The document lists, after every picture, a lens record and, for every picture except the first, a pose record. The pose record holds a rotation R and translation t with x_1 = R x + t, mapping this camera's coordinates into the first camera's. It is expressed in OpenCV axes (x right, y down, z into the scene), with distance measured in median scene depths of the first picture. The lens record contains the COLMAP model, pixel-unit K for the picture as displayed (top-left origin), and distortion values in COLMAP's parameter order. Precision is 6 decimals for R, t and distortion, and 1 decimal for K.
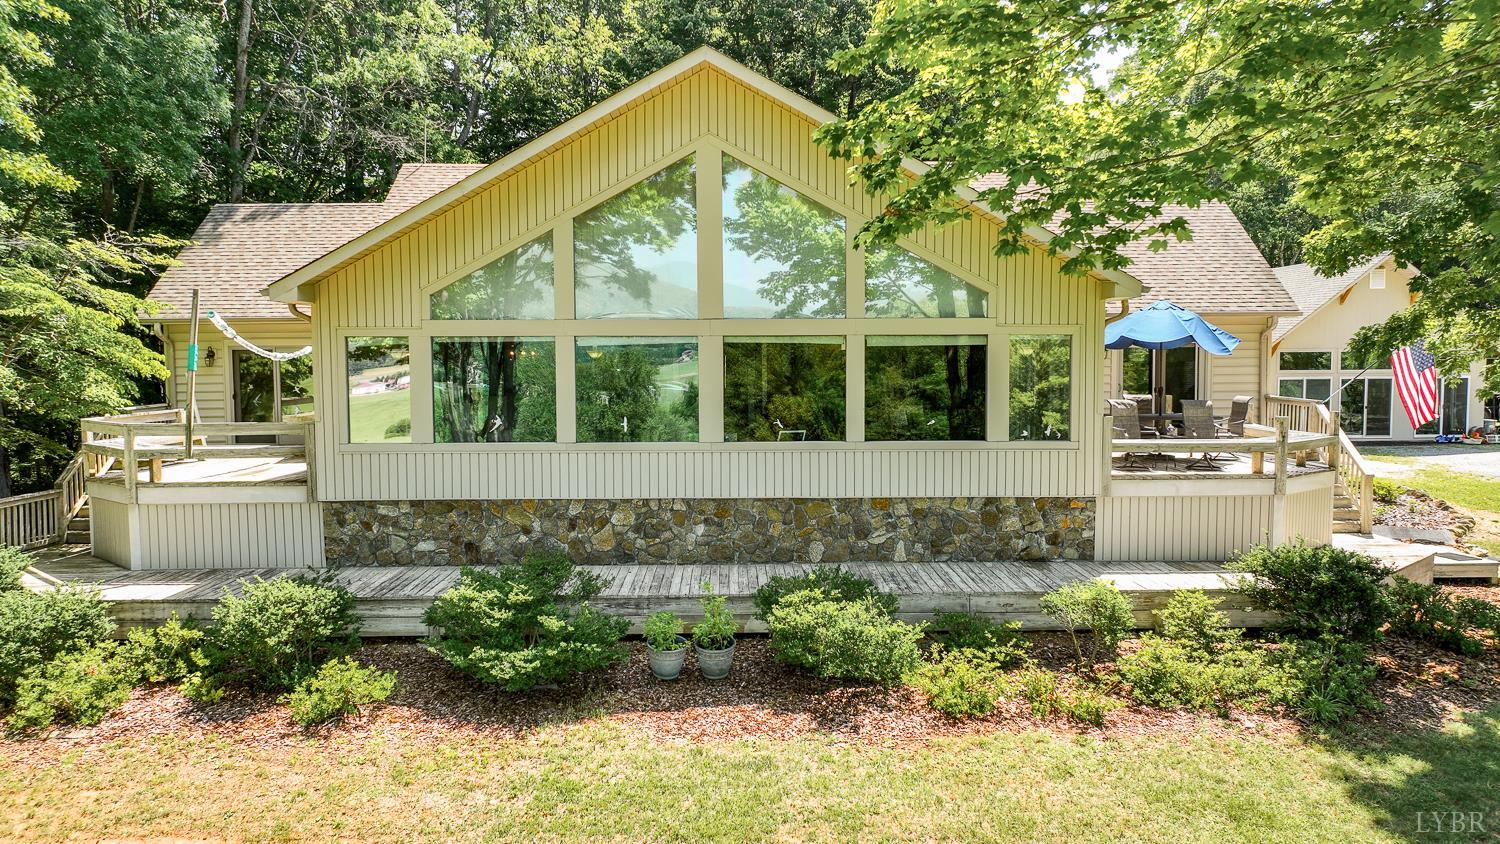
lens RADIAL K [[1045.6, 0, 750.0], [0, 1045.6, 422.0], [0, 0, 1]] dist [0.003771, 0.000803]
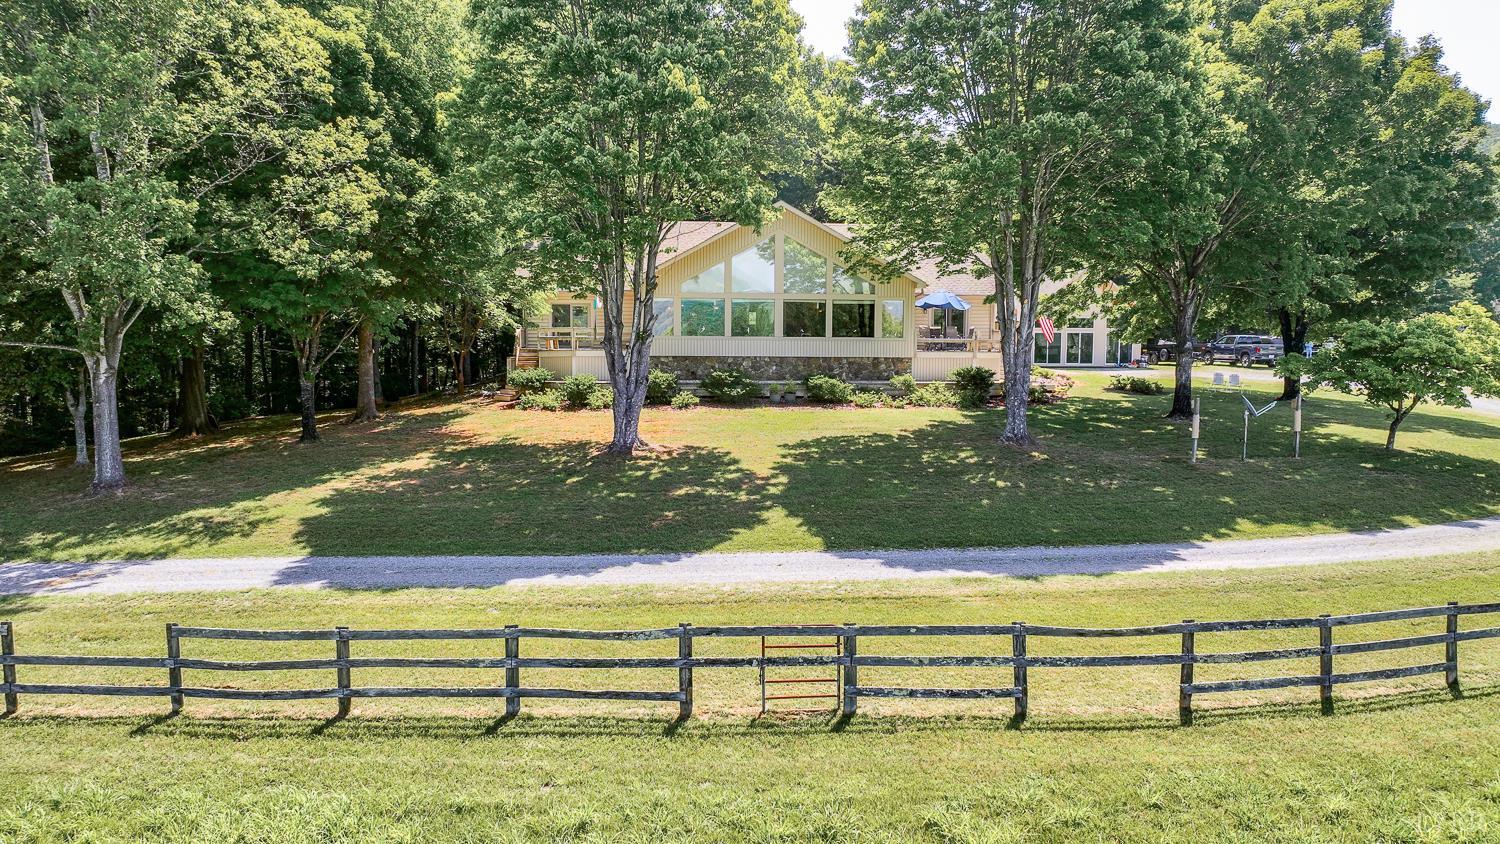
lens RADIAL K [[1045.6, 0, 750.0], [0, 1045.6, 422.0], [0, 0, 1]] dist [0.003771, 0.000803]
pose [[0.996212, 0.003579, 0.086882, -0.358424], [-0.004854, 0.999883, 0.014472, 0.209117], [-0.086820, -0.014839, 0.996113, -1.816525]]
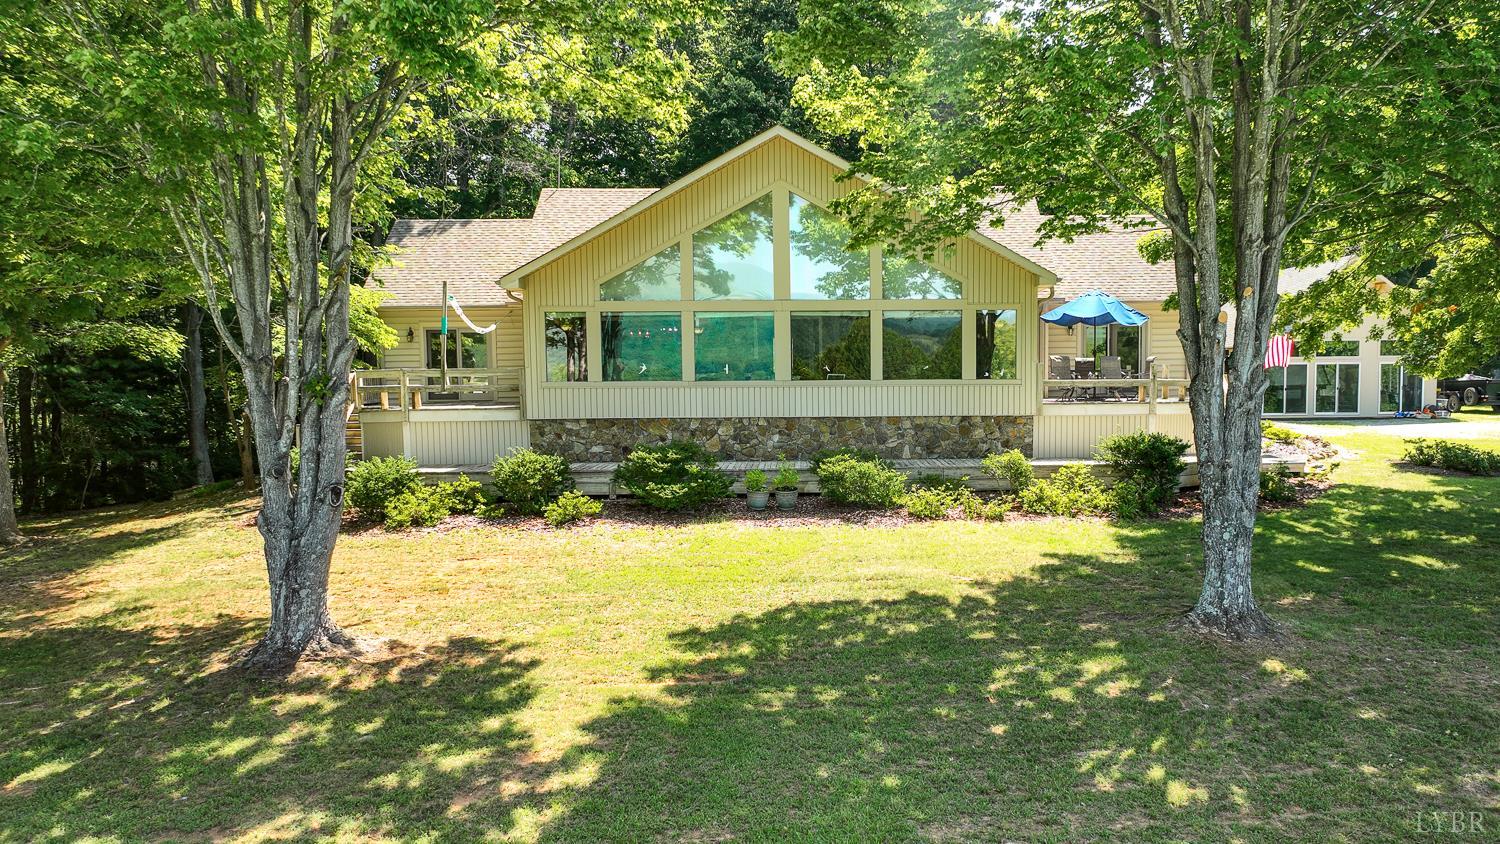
lens RADIAL K [[1198.4, 0, 846.5], [0, 1198.4, 477.9], [0, 0, 1]] dist [0.005502, -0.002623]
pose [[0.999793, -0.005342, 0.019615, 0.020926], [0.004949, 0.999786, 0.020066, 0.127046], [-0.019718, -0.019964, 0.999606, -0.762635]]
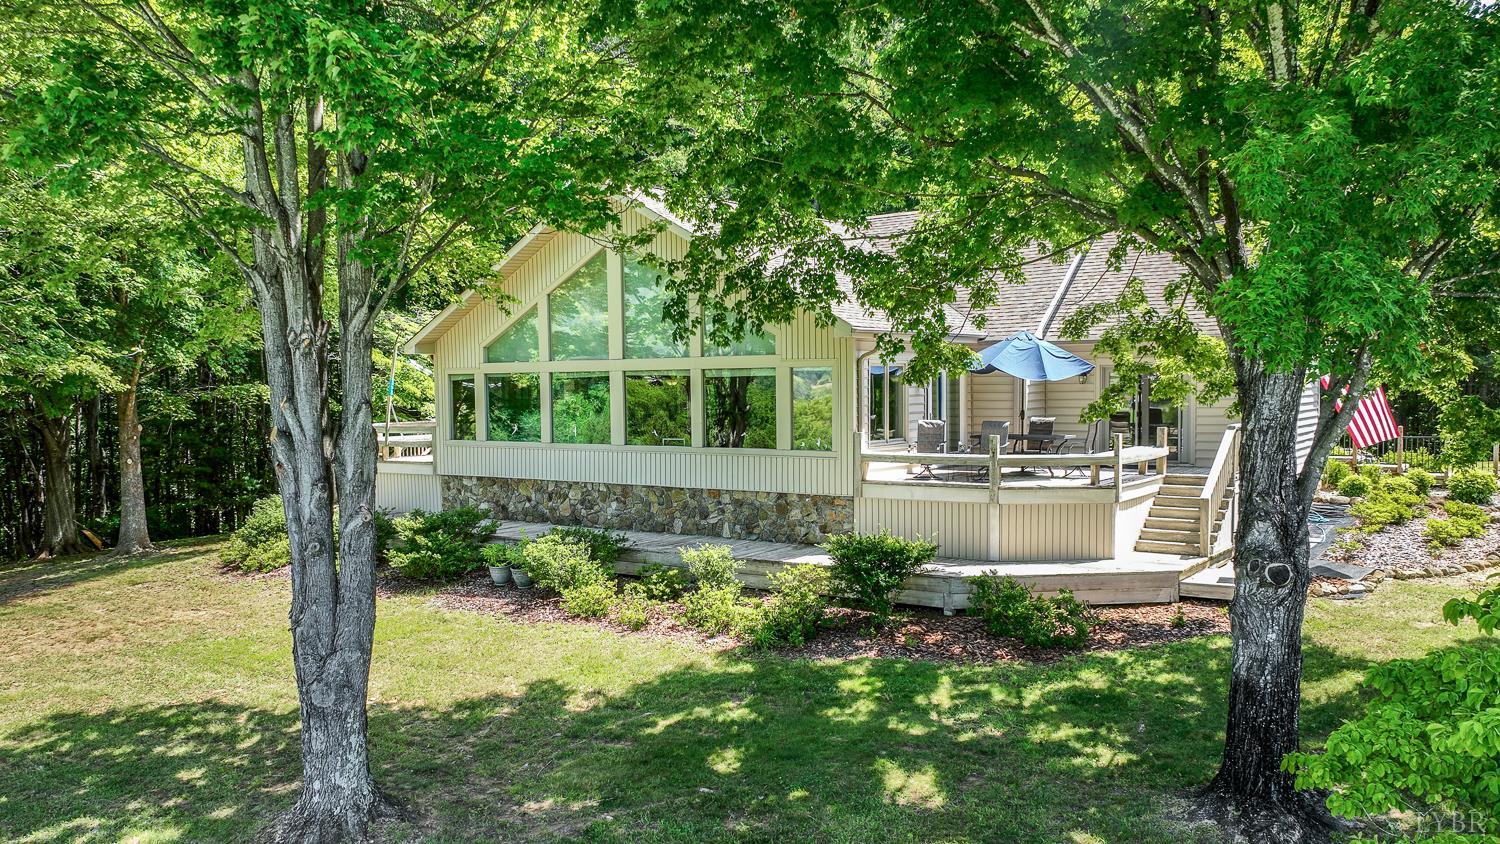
lens RADIAL K [[1229.4, 0, 750.0], [0, 1229.4, 422.0], [0, 0, 1]] dist [-0.049025, 0.000563]
pose [[0.805250, 0.014690, -0.592754, 1.103036], [-0.024392, 0.999667, -0.008362, -0.002067], [0.592434, 0.021193, 0.805340, -0.251949]]
